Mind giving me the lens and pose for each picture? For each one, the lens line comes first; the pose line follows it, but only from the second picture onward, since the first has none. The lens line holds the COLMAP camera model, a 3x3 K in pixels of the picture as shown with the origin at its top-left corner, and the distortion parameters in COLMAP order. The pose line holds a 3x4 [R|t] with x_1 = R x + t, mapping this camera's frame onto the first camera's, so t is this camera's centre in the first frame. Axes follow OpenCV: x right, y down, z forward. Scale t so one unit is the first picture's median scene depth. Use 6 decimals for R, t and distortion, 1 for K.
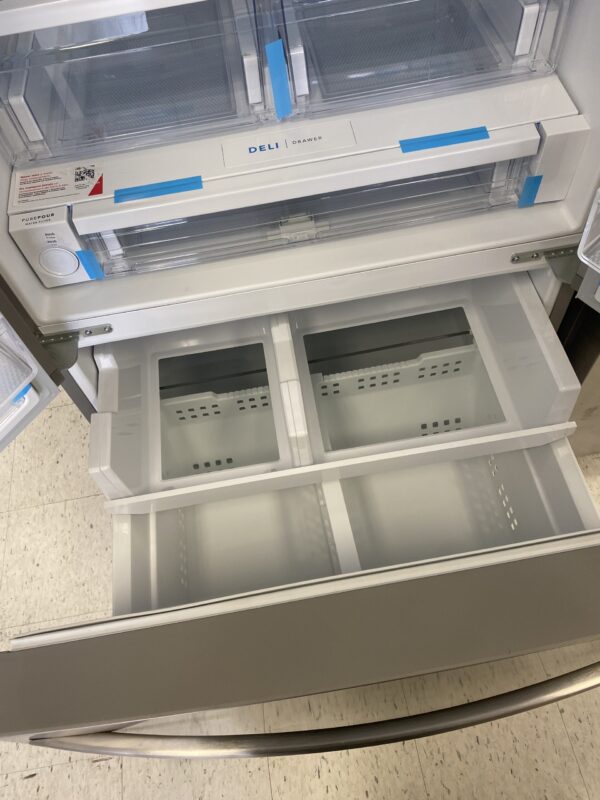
lens RADIAL K [[604.3, 0, 300.0], [0, 604.3, 400.0], [0, 0, 1]] dist [0.000330, -0.004391]
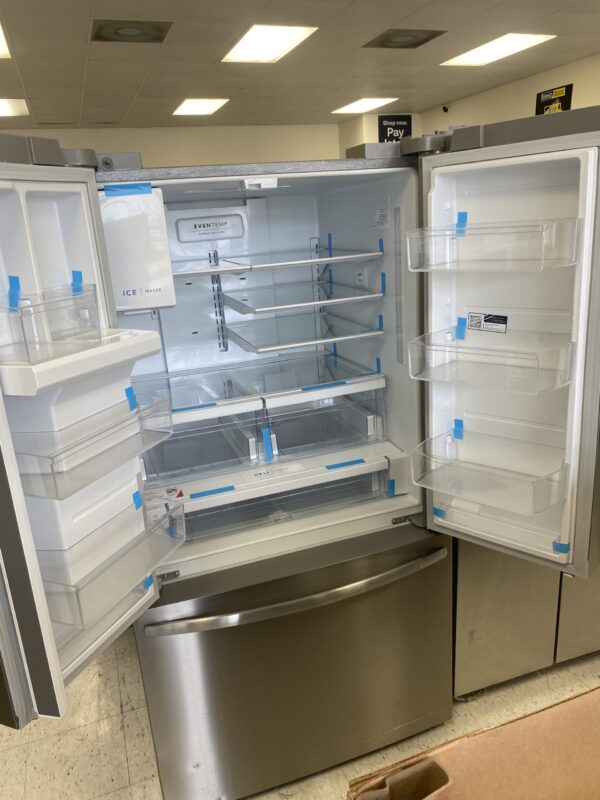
lens RADIAL K [[619.7, 0, 300.0], [0, 619.7, 400.0], [0, 0, 1]] dist [-0.002908, -0.004199]
pose [[0.978935, -0.032147, 0.201623, -0.339930], [0.162533, 0.720364, -0.674284, 0.820846], [-0.123566, 0.692851, 0.710414, -0.667159]]
